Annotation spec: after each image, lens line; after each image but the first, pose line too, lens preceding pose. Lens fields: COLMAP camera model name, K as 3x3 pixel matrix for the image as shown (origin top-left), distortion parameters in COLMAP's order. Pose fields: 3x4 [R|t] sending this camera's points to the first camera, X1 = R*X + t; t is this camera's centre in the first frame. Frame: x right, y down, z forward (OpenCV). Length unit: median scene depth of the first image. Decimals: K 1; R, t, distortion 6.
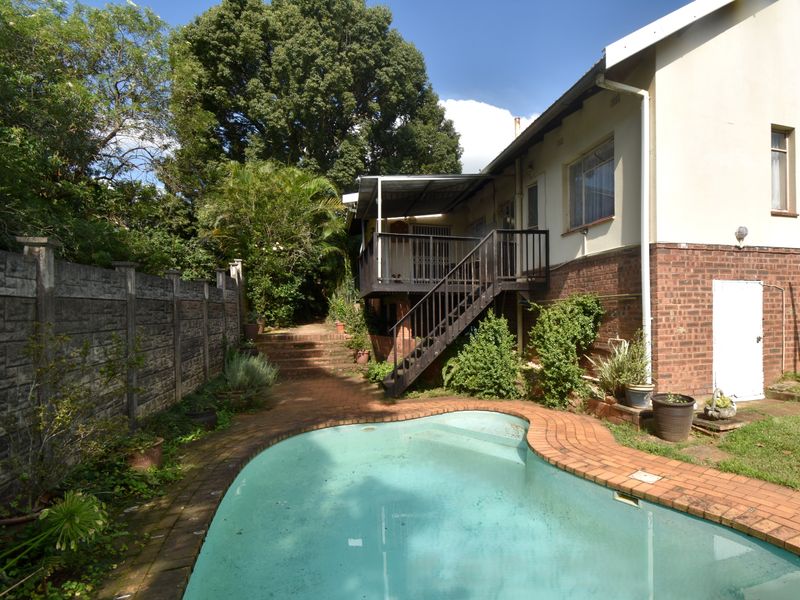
lens RADIAL K [[401.7, 0, 402.2], [0, 401.7, 303.5], [0, 0, 1]] dist [0.013171, -0.020616]
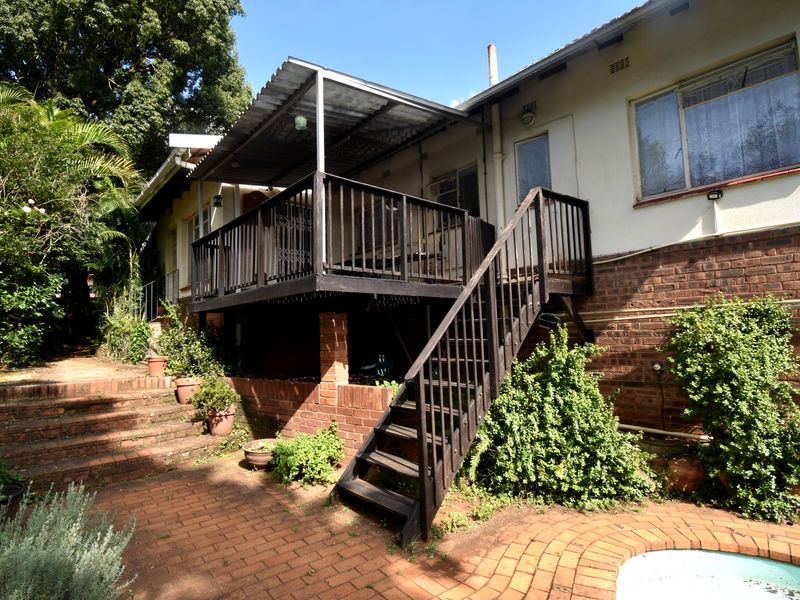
lens RADIAL K [[471.9, 0, 399.2], [0, 471.9, 279.5], [0, 0, 1]] dist [0.020935, -0.040634]
pose [[0.906940, 0.033563, 0.419920, -0.147935], [0.005861, 0.995719, -0.092244, 0.005661], [-0.421219, 0.086121, 0.902861, 0.308145]]
